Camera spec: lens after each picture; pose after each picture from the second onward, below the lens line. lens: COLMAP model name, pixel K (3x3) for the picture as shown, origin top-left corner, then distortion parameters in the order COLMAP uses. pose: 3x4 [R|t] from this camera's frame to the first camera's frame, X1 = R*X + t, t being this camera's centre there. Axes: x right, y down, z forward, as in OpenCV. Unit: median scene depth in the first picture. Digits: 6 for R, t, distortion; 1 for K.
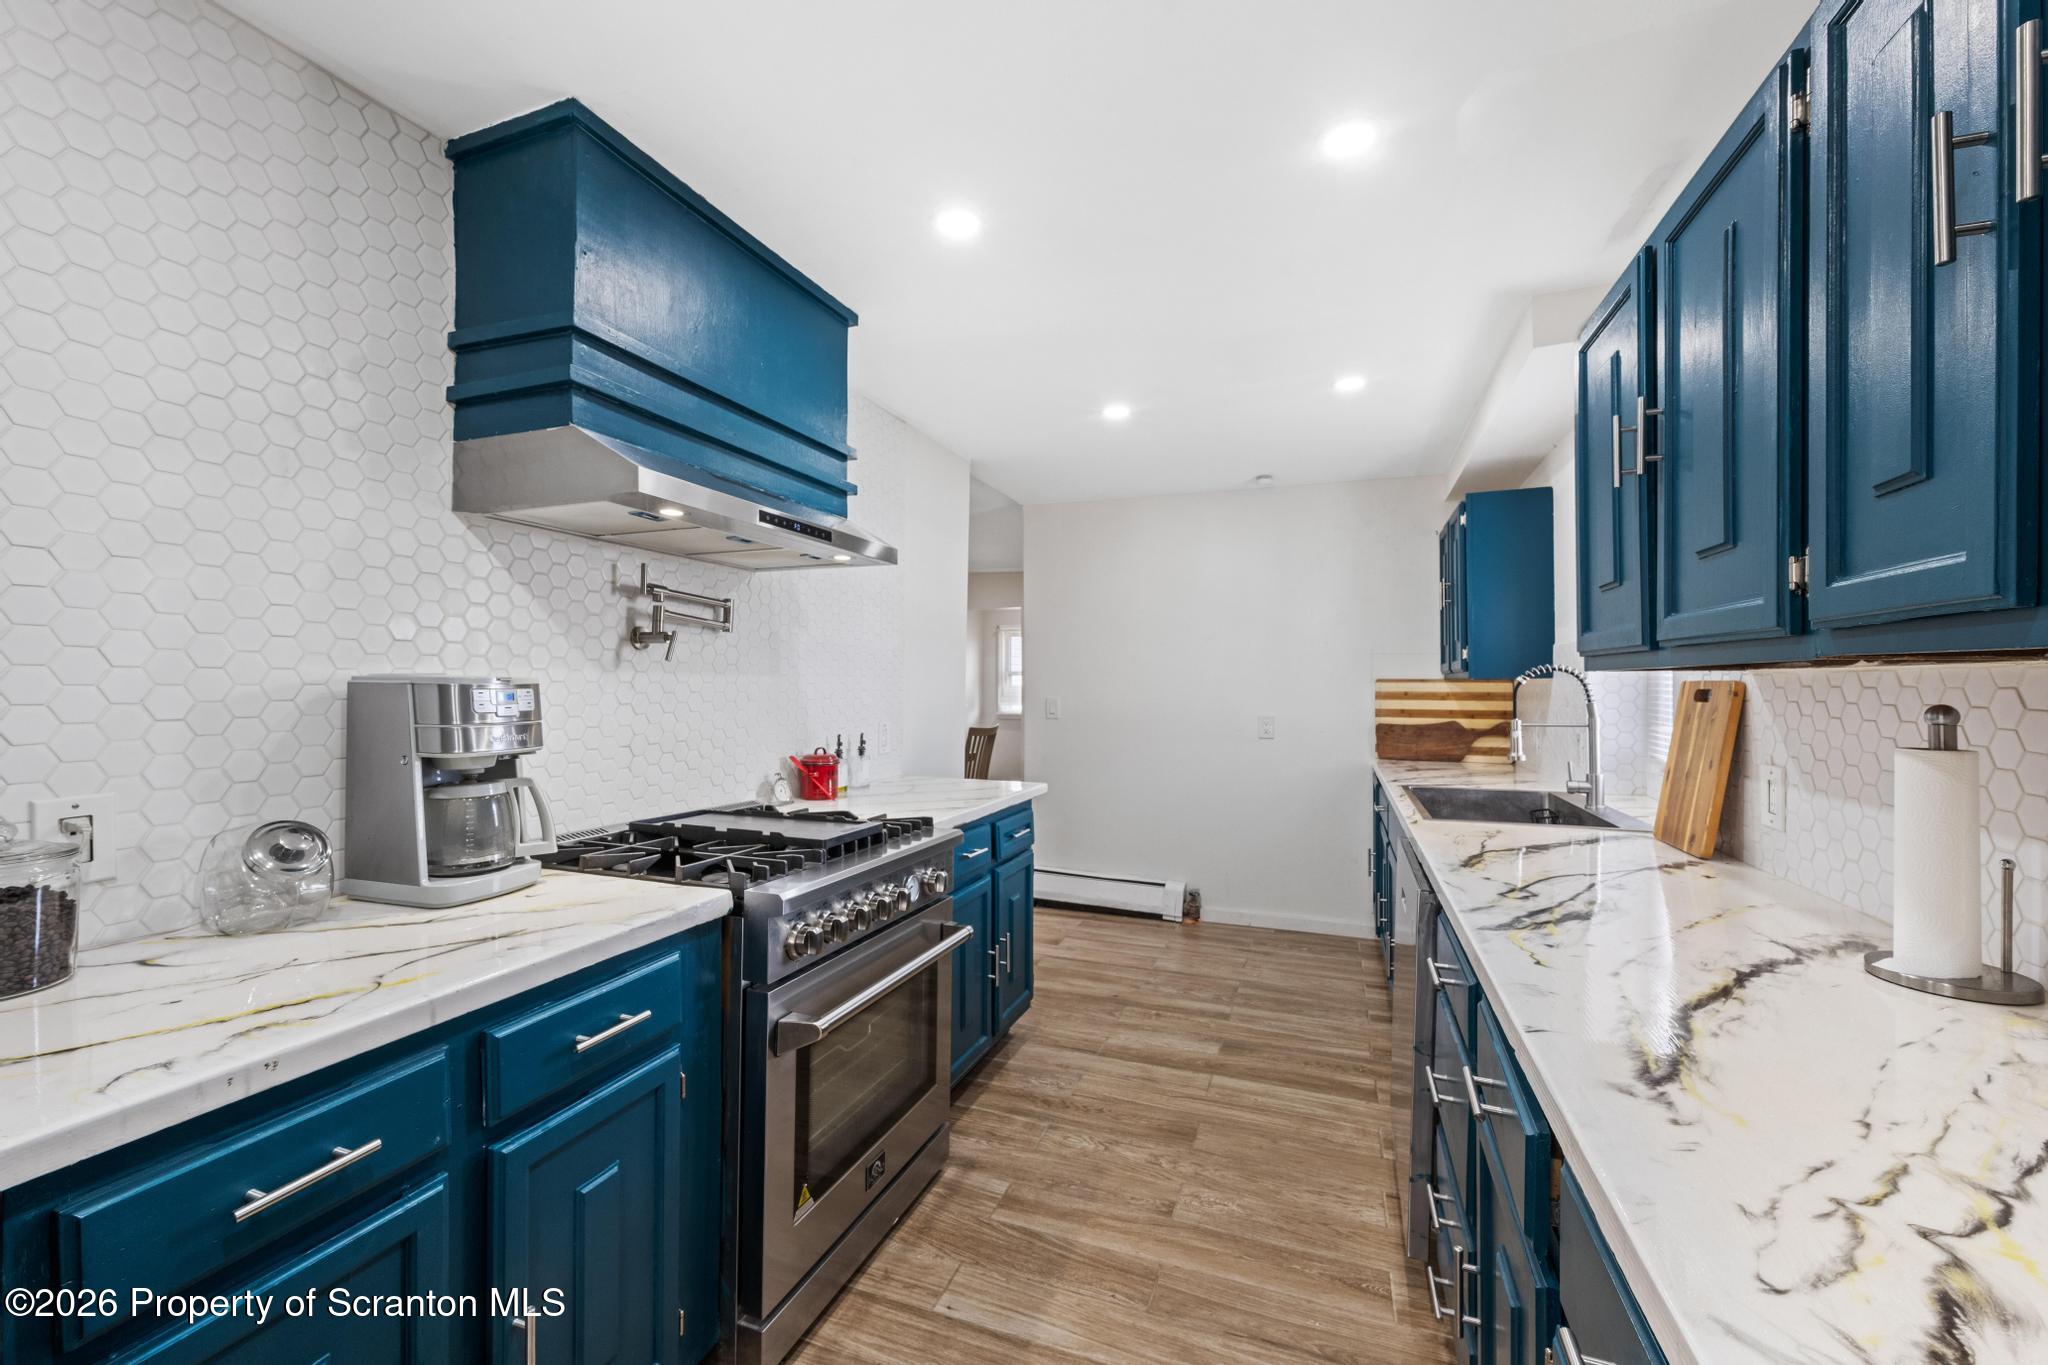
lens RADIAL K [[811.3, 0, 1032.7], [0, 811.3, 680.7], [0, 0, 1]] dist [0.003175, 0.000307]
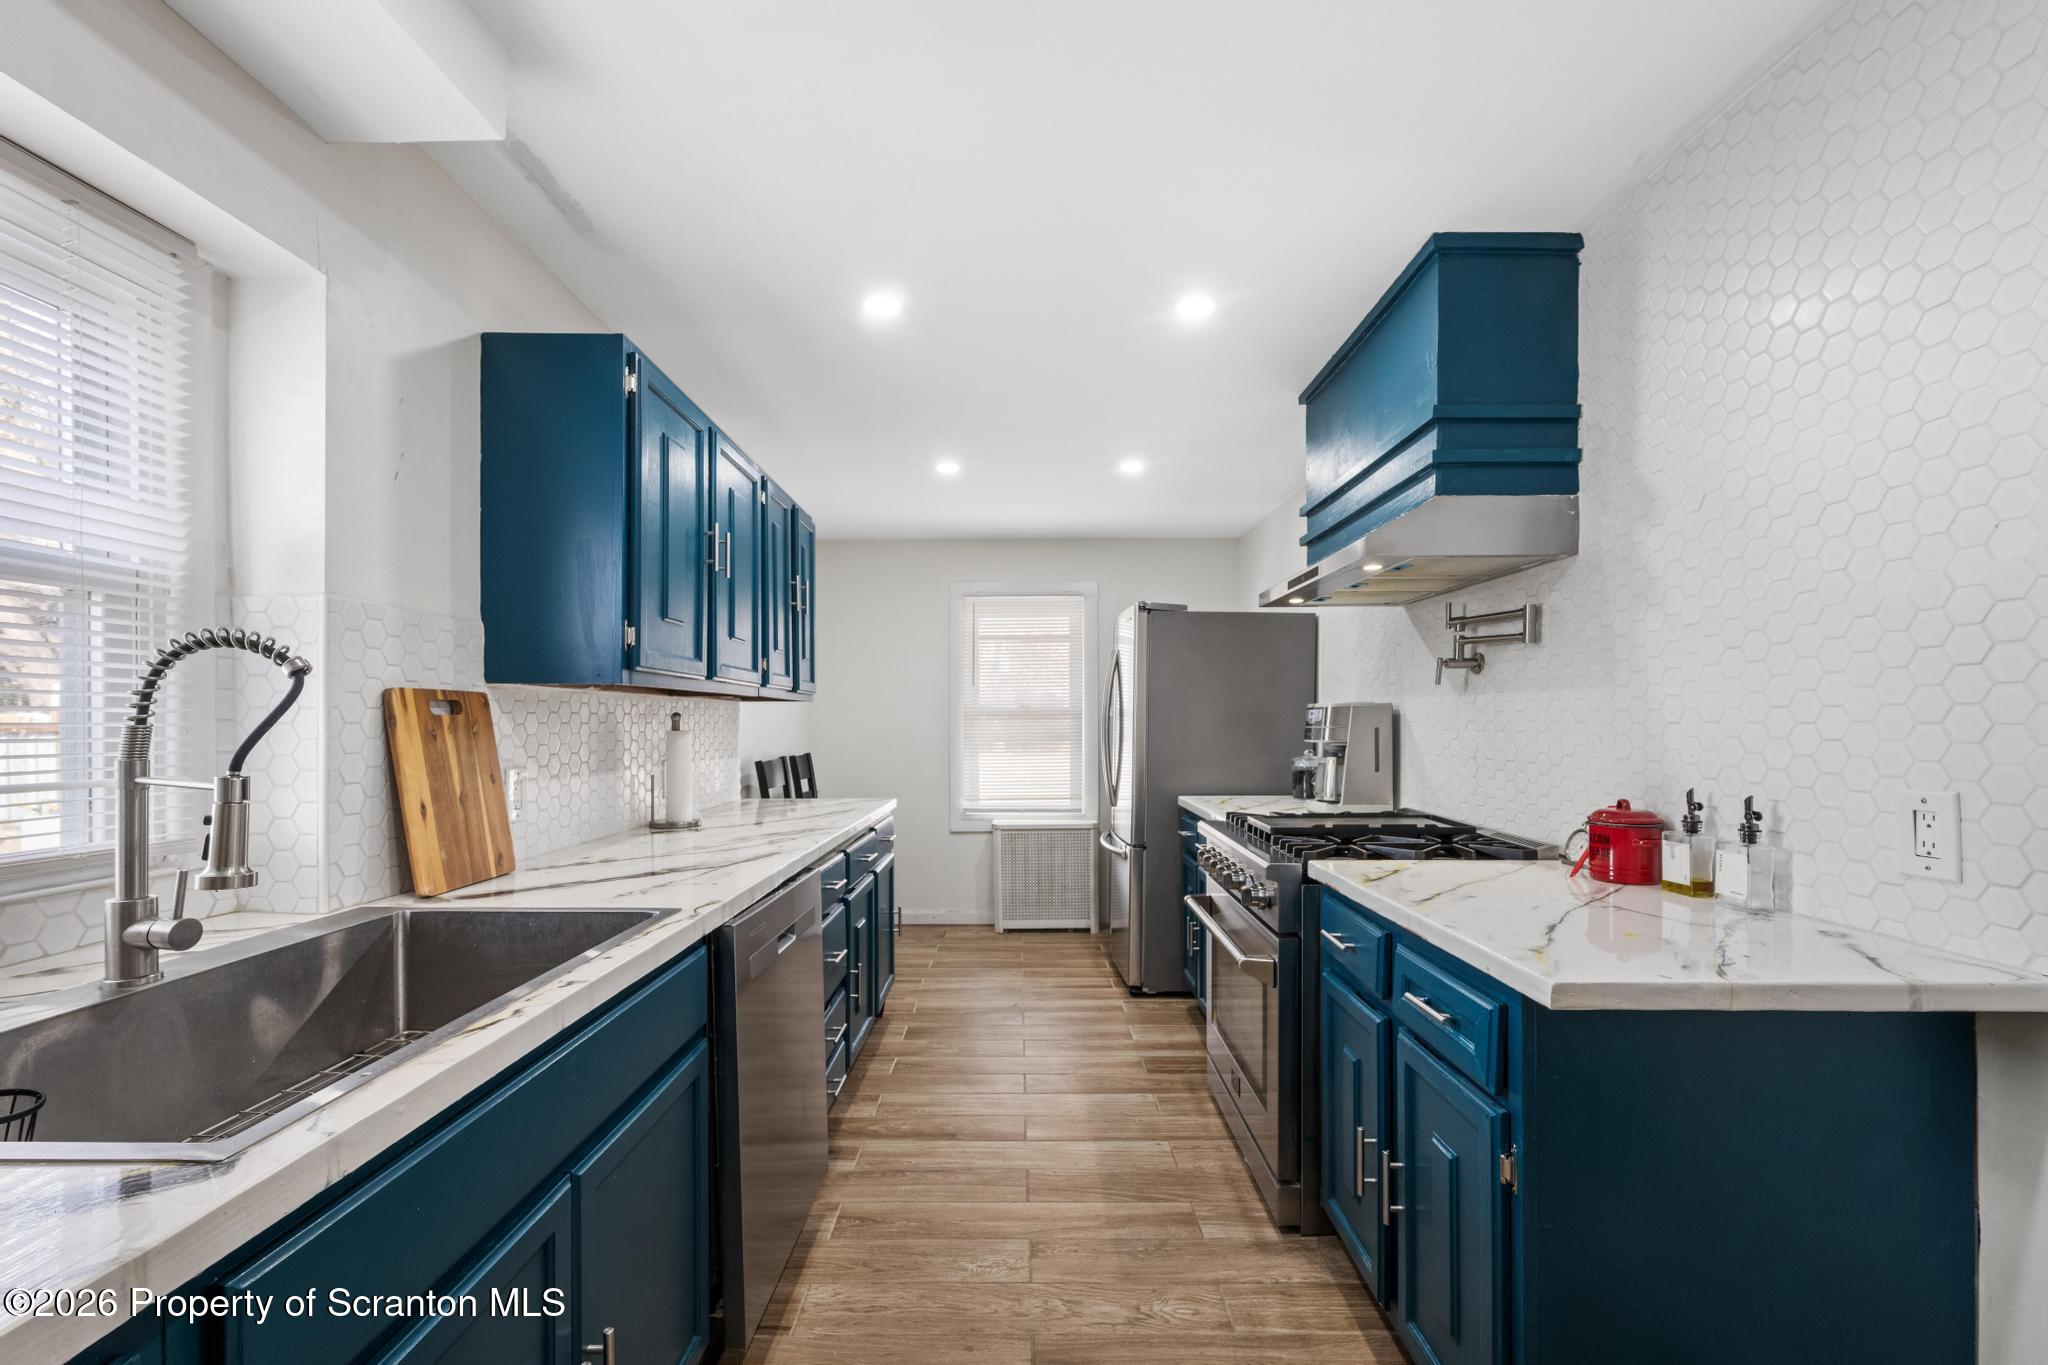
lens RADIAL K [[811.3, 0, 1036.4], [0, 811.3, 720.5], [0, 0, 1]] dist [0.003175, 0.000307]
pose [[-0.932533, -0.000477, -0.361084, 0.501919], [0.000980, 0.999992, -0.003851, 0.031743], [0.361083, -0.003945, -0.932525, 1.855619]]
